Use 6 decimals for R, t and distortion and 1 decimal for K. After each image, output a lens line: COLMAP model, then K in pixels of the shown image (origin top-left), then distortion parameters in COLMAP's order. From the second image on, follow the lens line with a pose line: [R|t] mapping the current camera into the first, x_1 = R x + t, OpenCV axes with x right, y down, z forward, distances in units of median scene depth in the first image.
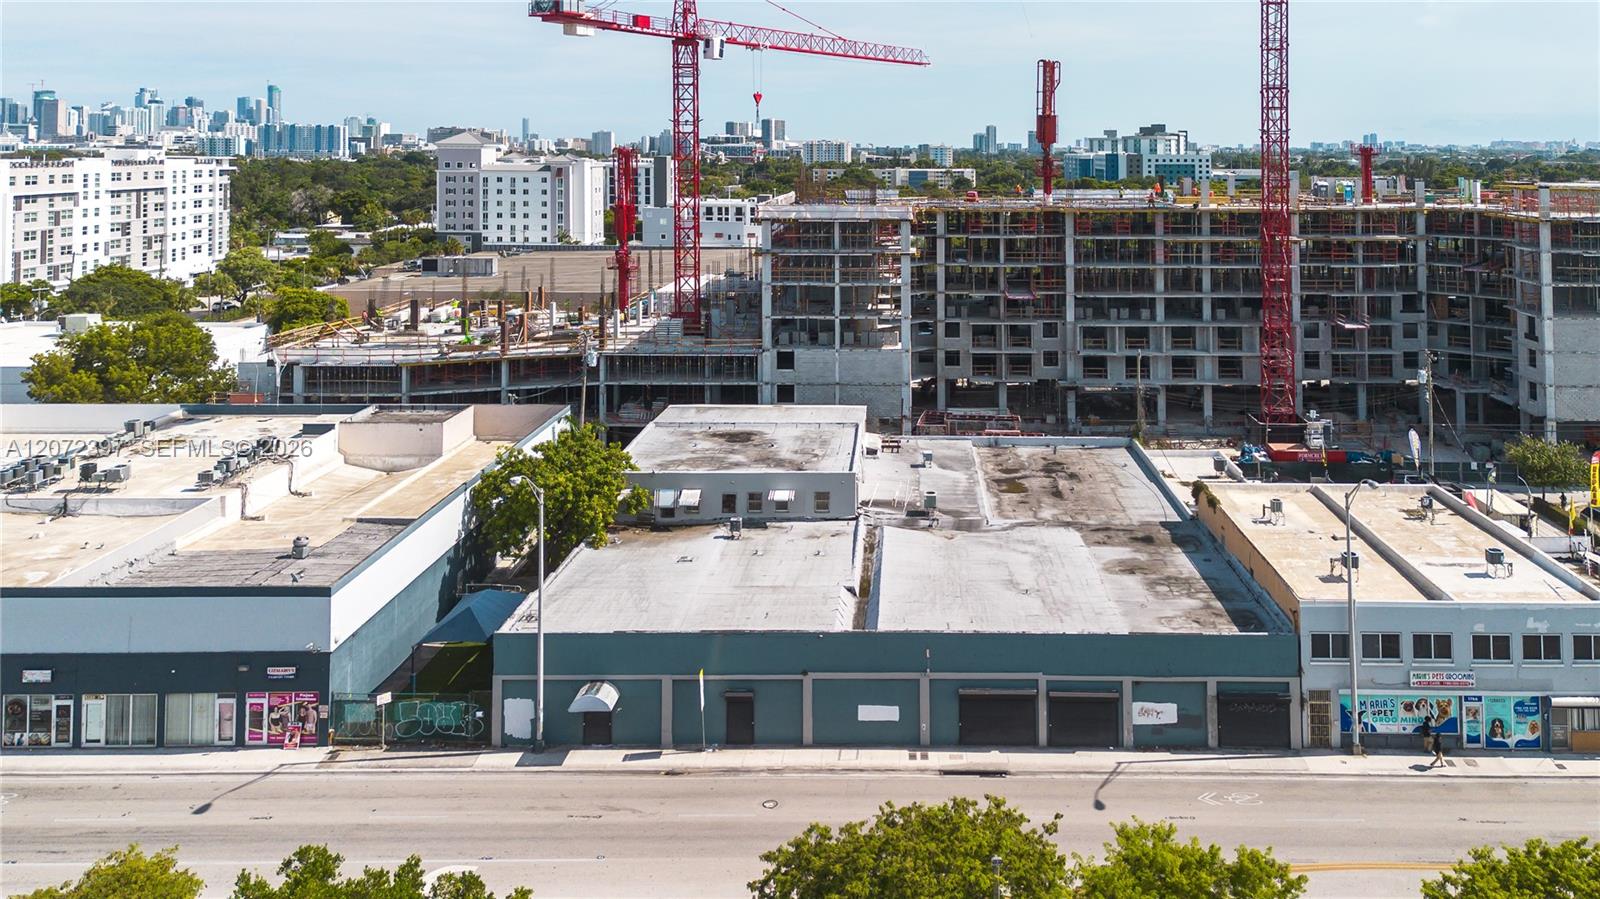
lens RADIAL K [[1183.9, 0, 938.7], [0, 1183.9, 150.2], [0, 0, 1]] dist [0.043724, -0.032336]
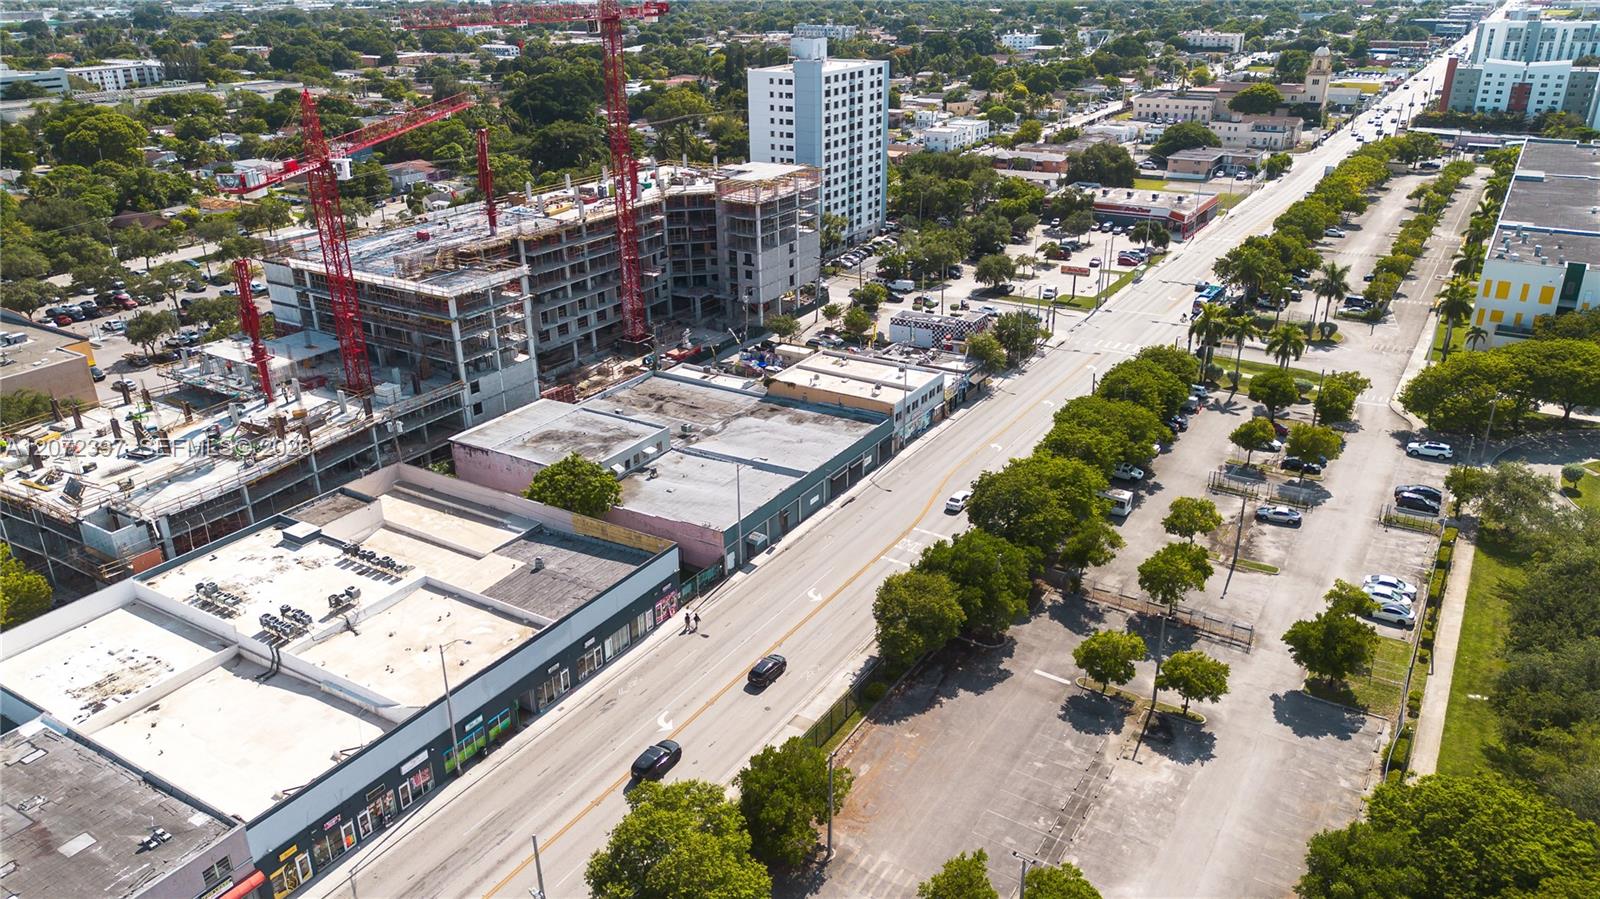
lens RADIAL K [[1130.2, 0, 792.9], [0, 1130.2, 458.2], [0, 0, 1]] dist [0.078691, -0.081356]
pose [[0.549600, -0.351767, 0.757760, -0.867816], [0.022115, 0.912840, 0.407719, -0.268845], [-0.835135, -0.207325, 0.509476, -0.067191]]
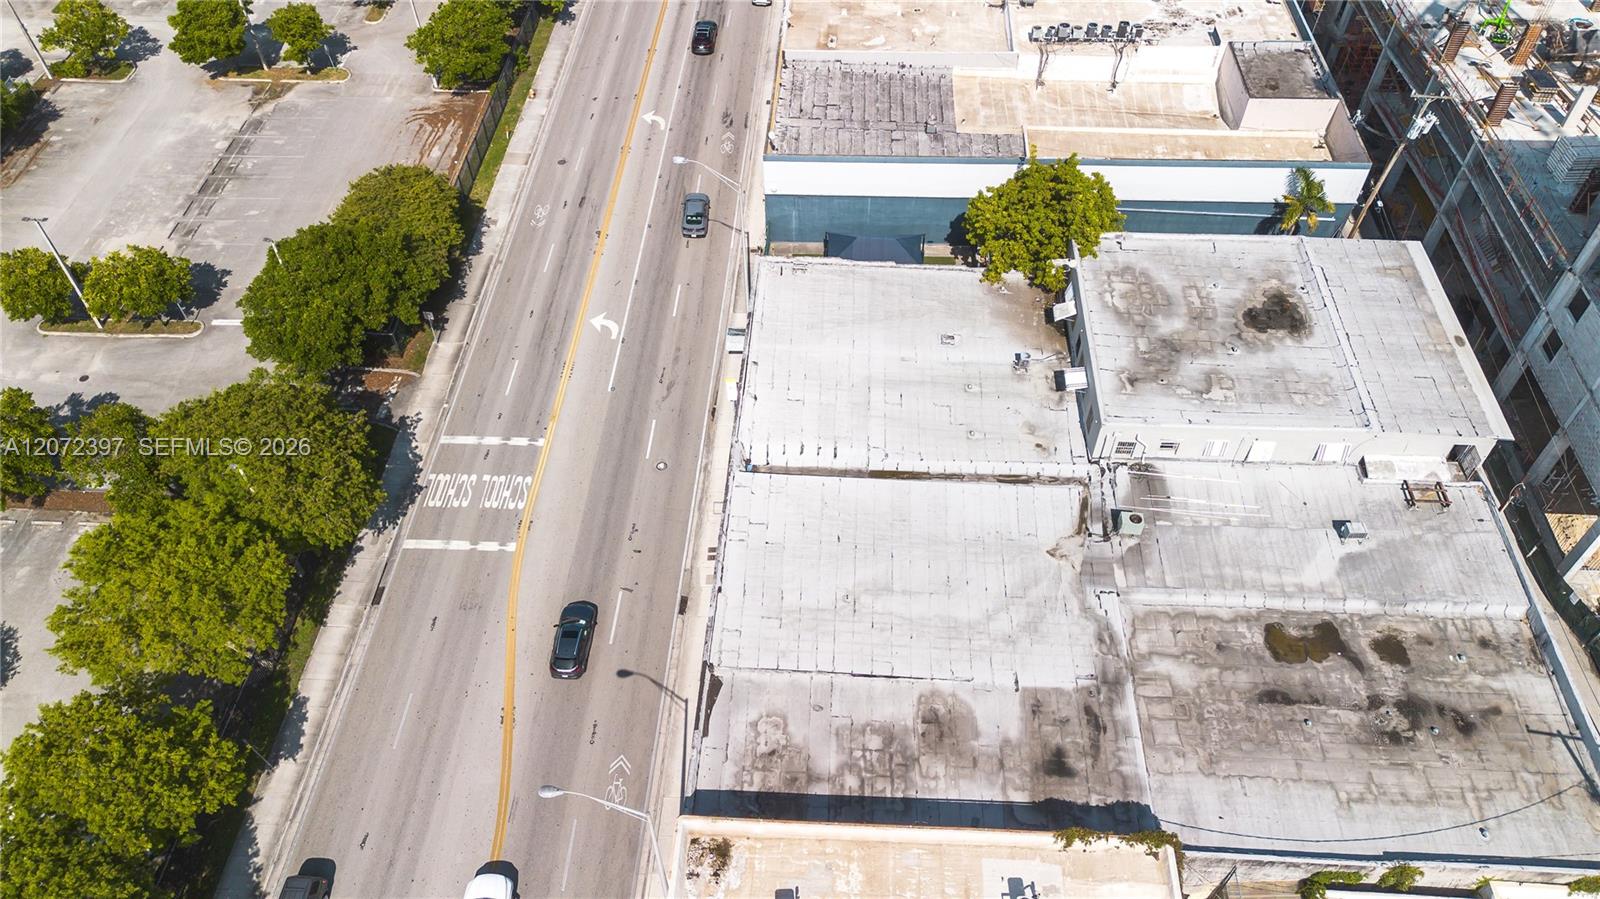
lens RADIAL K [[1130.2, 0, 792.9], [0, 1130.2, 458.2], [0, 0, 1]] dist [0.078691, -0.081356]
pose [[-0.077443, 0.743842, -0.663854, 0.309045], [0.007485, 0.666269, 0.745674, -0.190346], [0.996969, 0.052779, -0.057166, 0.533391]]
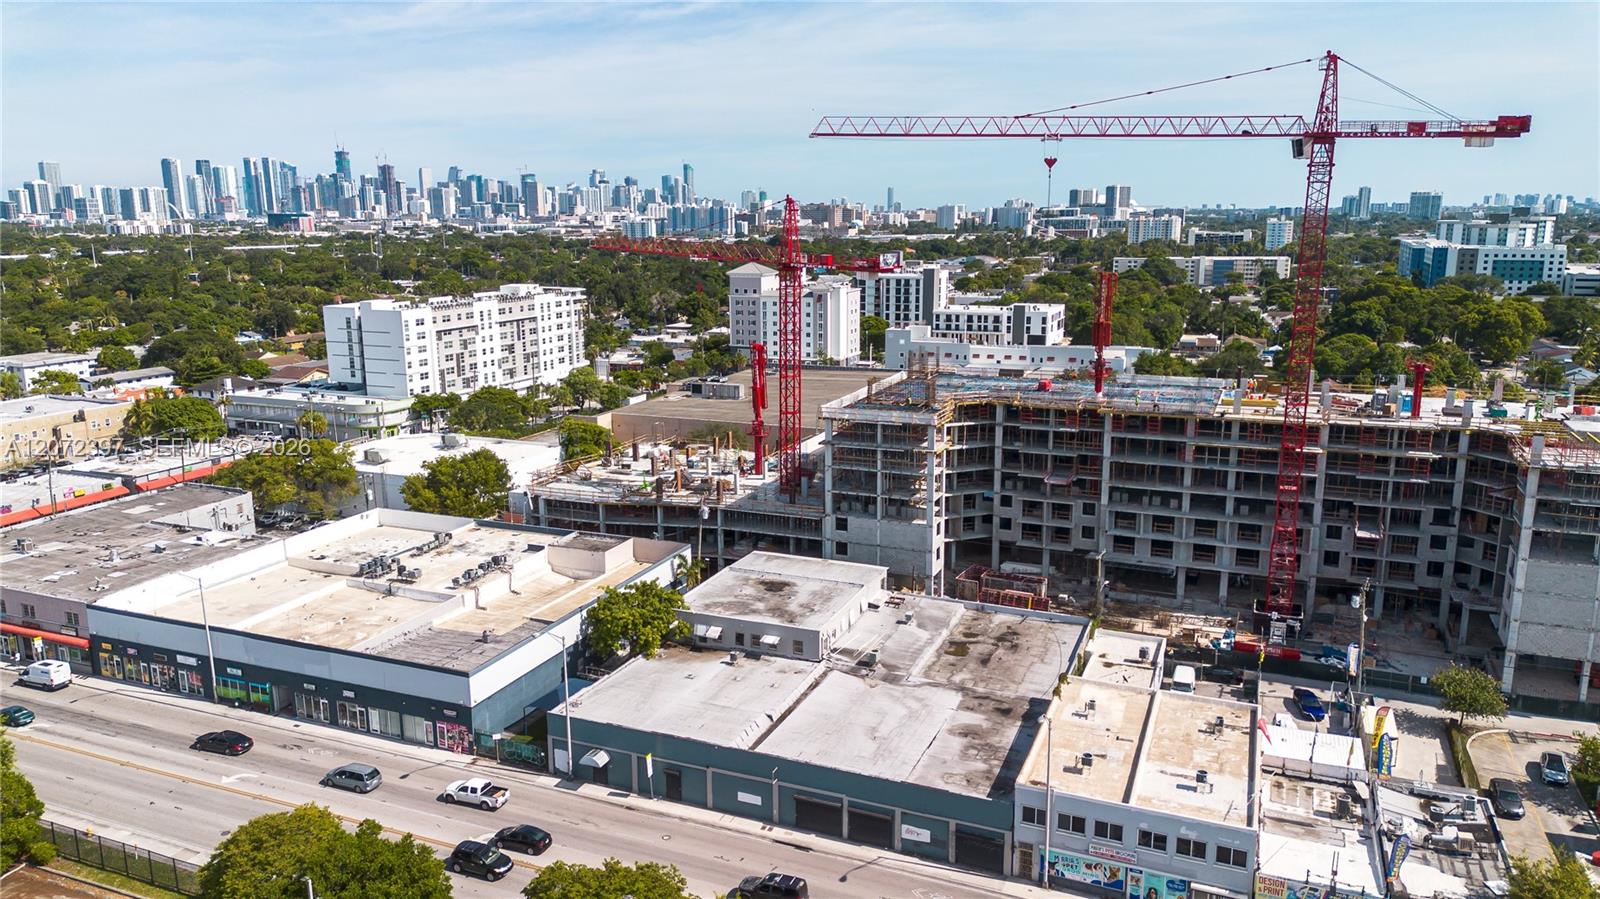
lens RADIAL K [[1128.9, 0, 794.8], [0, 1128.9, 452.4], [0, 0, 1]] dist [0.081364, -0.087159]
pose [[0.913123, 0.070614, -0.401522, 0.277164], [0.014155, 0.978800, 0.204327, -0.138400], [0.407439, -0.192259, 0.892765, -0.116621]]
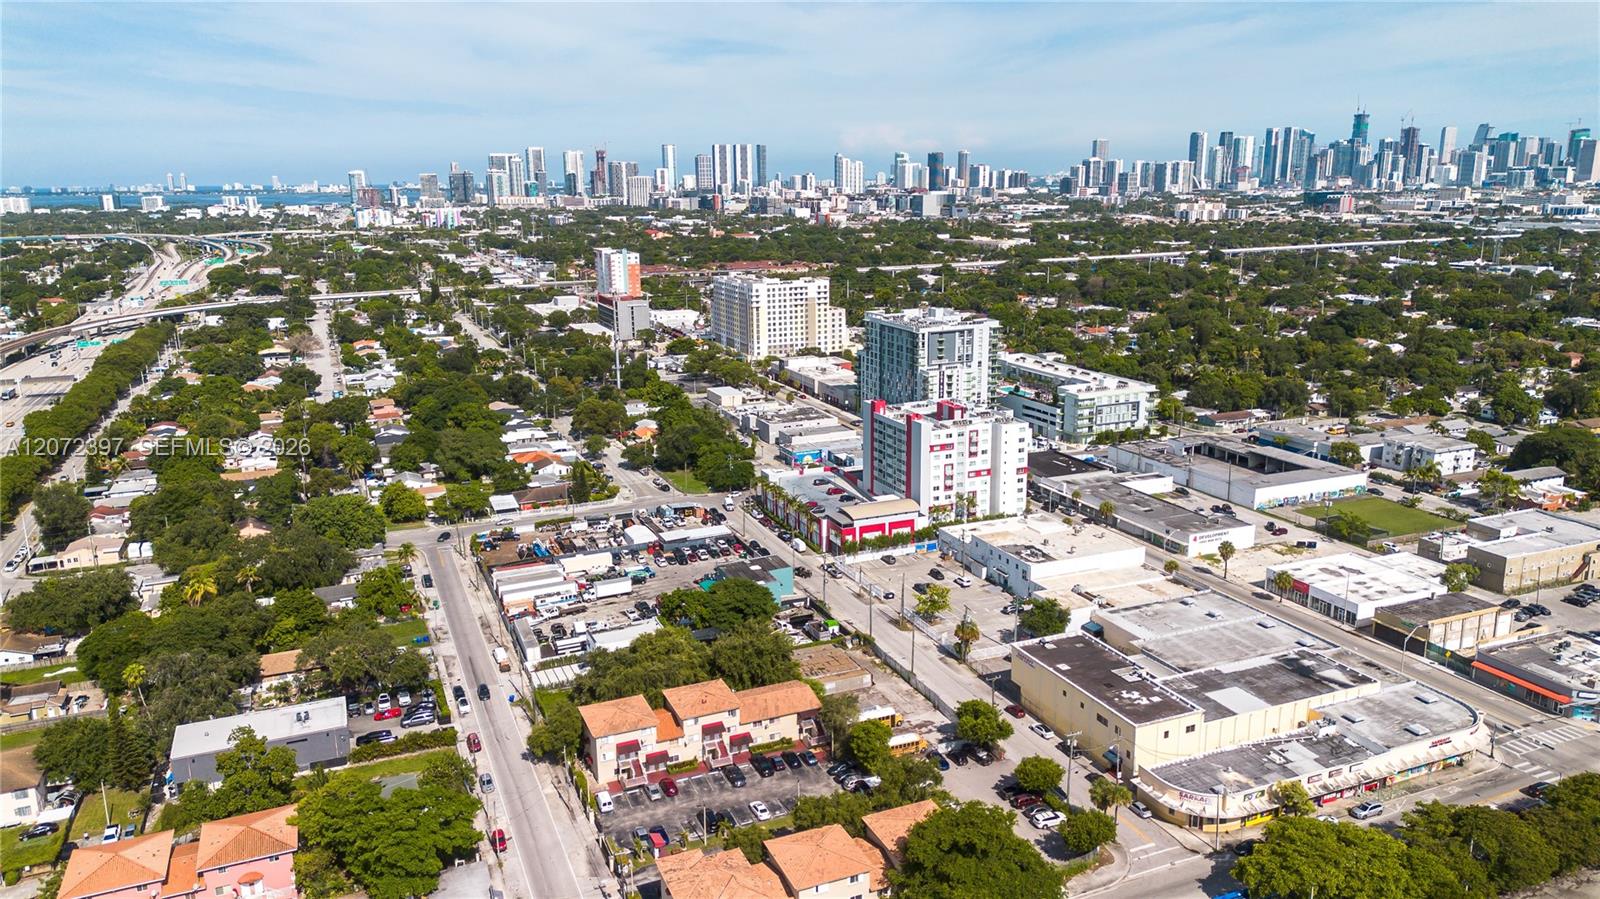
lens RADIAL K [[1128.9, 0, 794.8], [0, 1128.9, 452.4], [0, 0, 1]] dist [0.081364, -0.087159]
pose [[0.355433, 0.207767, -0.911318, -0.091512], [0.016035, 0.973484, 0.228194, -0.531739], [0.934564, -0.095721, 0.342676, -1.095522]]
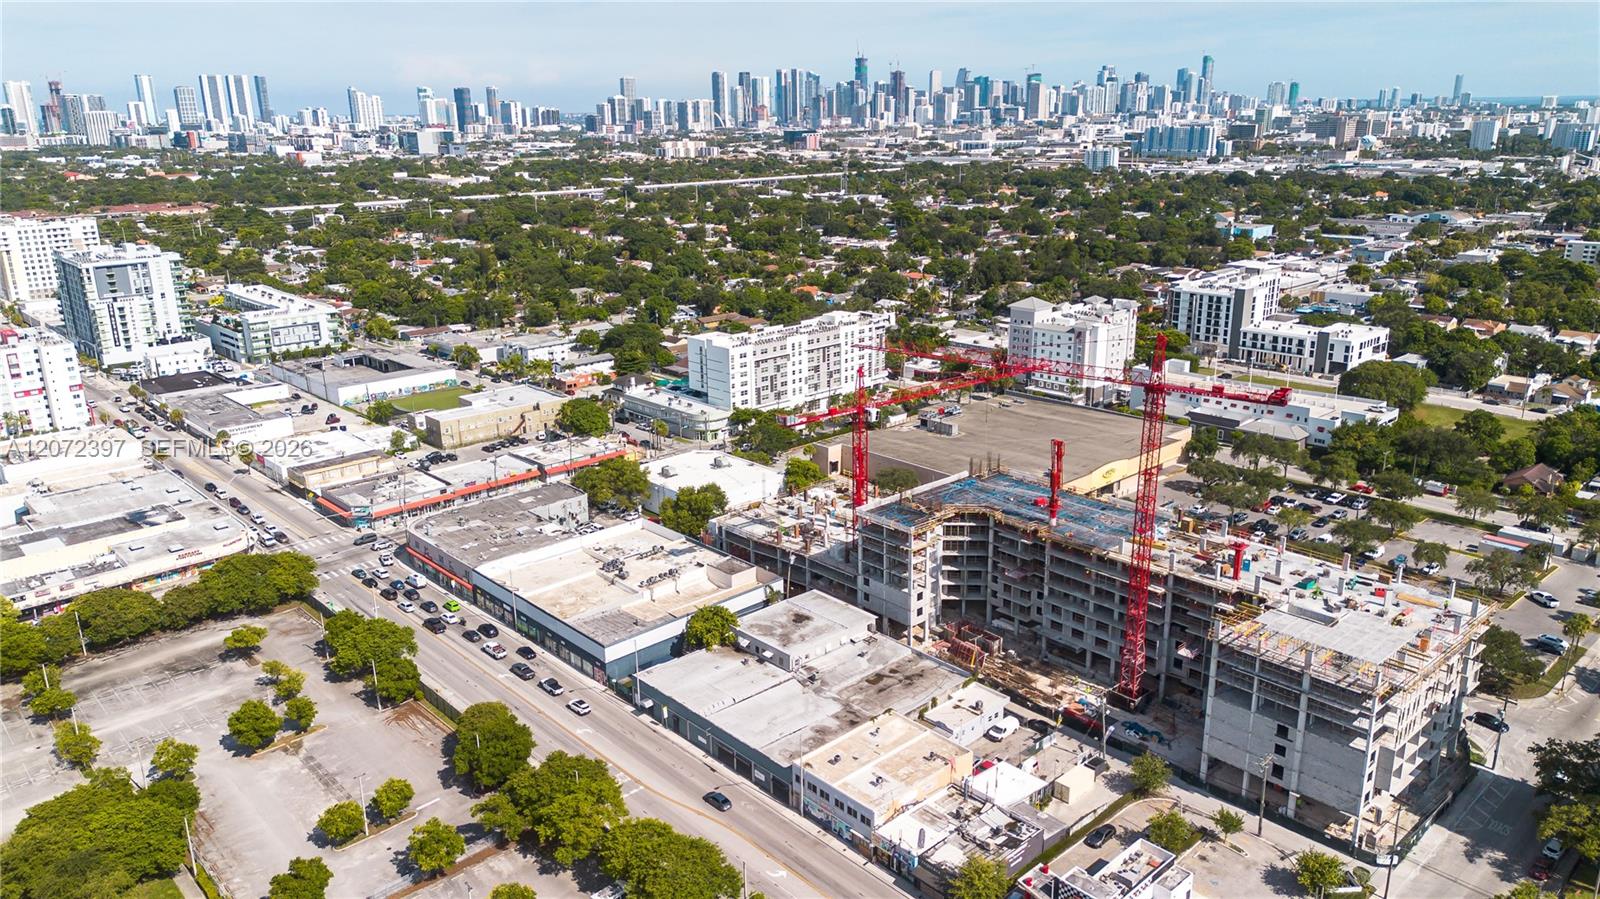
lens RADIAL K [[1128.9, 0, 794.8], [0, 1128.9, 452.4], [0, 0, 1]] dist [0.081364, -0.087159]
pose [[0.659299, 0.201126, -0.724482, 1.009999], [0.019755, 0.958593, 0.284095, -0.521942], [0.751622, -0.201615, 0.628026, -0.258083]]
